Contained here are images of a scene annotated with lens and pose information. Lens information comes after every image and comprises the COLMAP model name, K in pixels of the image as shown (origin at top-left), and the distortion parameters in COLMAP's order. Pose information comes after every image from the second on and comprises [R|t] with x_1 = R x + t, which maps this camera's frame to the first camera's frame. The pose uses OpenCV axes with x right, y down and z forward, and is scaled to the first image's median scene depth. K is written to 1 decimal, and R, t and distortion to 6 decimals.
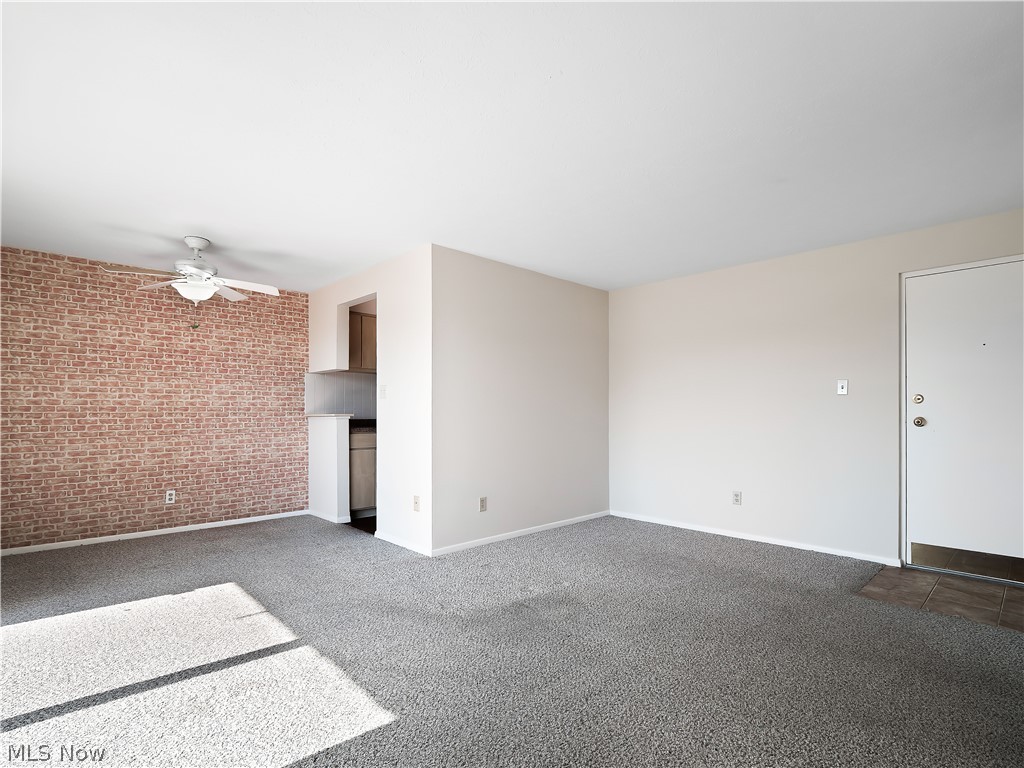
lens RADIAL K [[503.1, 0, 500.9], [0, 503.1, 409.5], [0, 0, 1]] dist [0.002860, -0.004895]
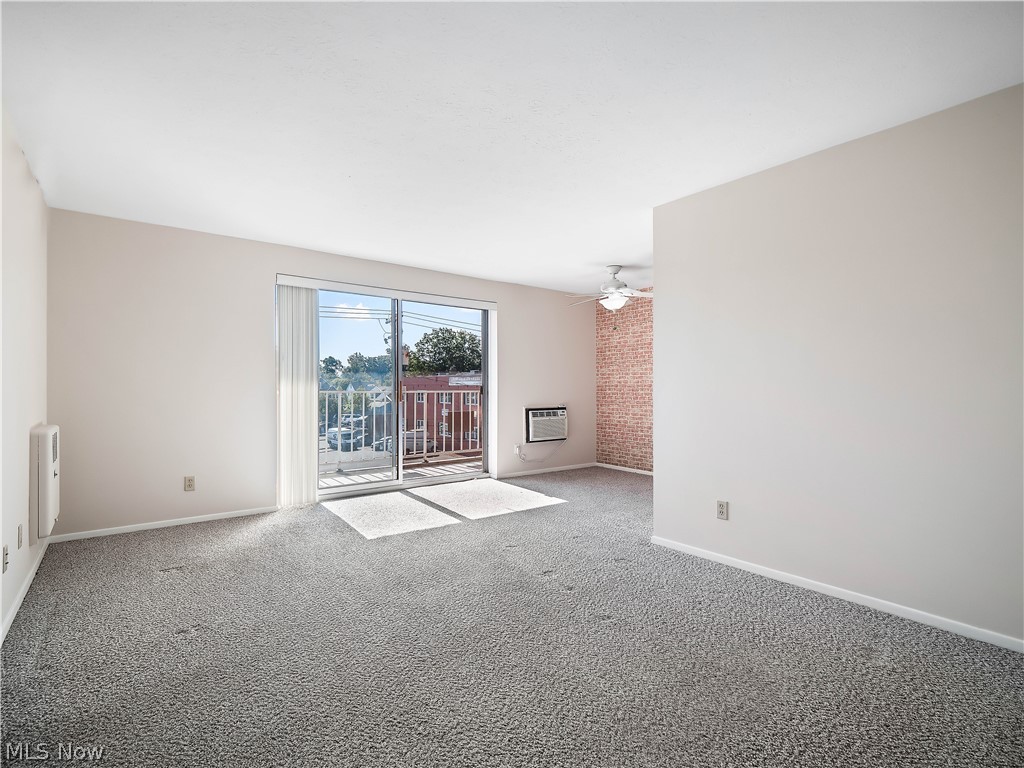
lens RADIAL K [[503.1, 0, 511.8], [0, 503.1, 373.3], [0, 0, 1]] dist [0.002860, -0.004895]
pose [[-0.097482, -0.027283, -0.994863, 0.789622], [0.002461, 0.999615, -0.027655, 0.003094], [0.995234, -0.005144, -0.097377, 0.793228]]
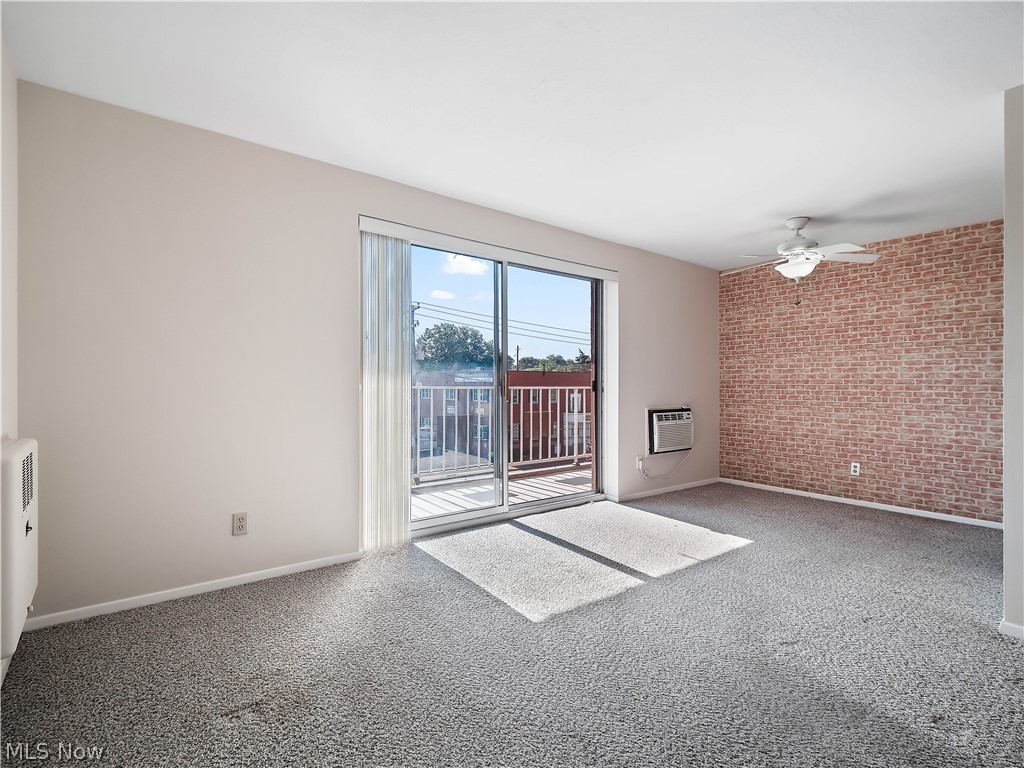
lens RADIAL K [[503.1, 0, 509.5], [0, 503.1, 378.8], [0, 0, 1]] dist [0.002860, -0.004895]
pose [[-0.097469, -0.010528, -0.995183, 0.471712], [-0.003386, 0.999942, -0.010246, 0.007416], [0.995233, 0.002371, -0.097499, 0.468734]]
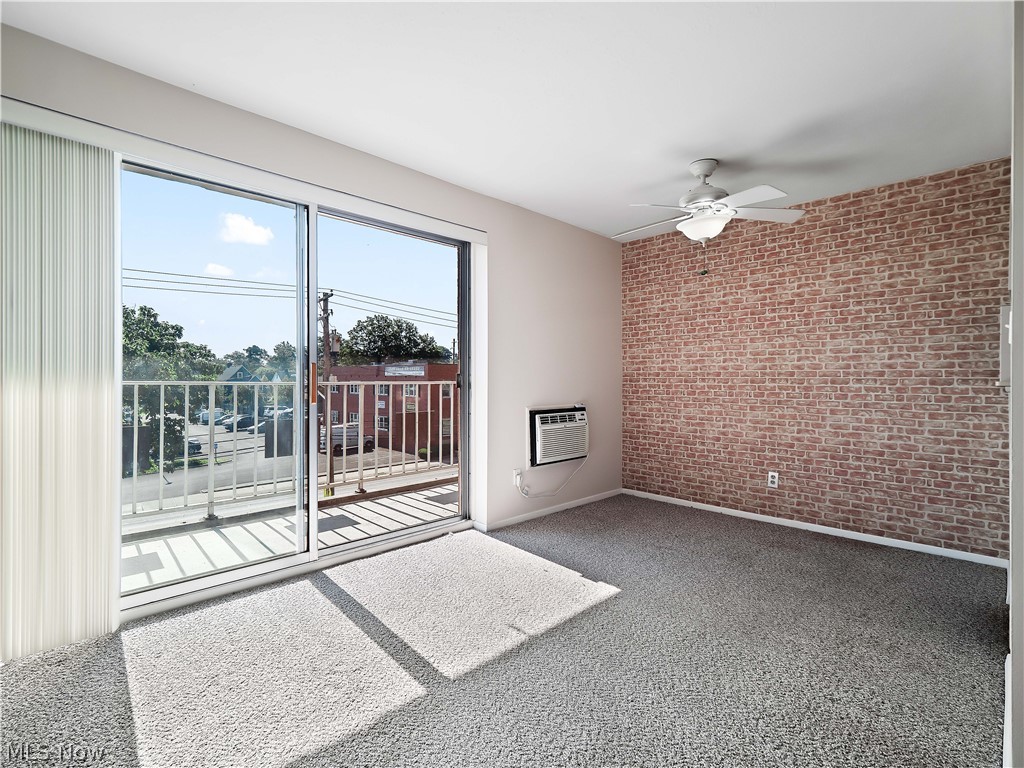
lens RADIAL K [[503.1, 0, 510.0], [0, 503.1, 375.5], [0, 0, 1]] dist [0.002860, -0.004895]
pose [[0.023755, -0.004566, -0.999707, 0.188519], [0.000076, 0.999990, -0.004566, 0.006711], [0.999718, 0.000032, 0.023755, 0.623343]]
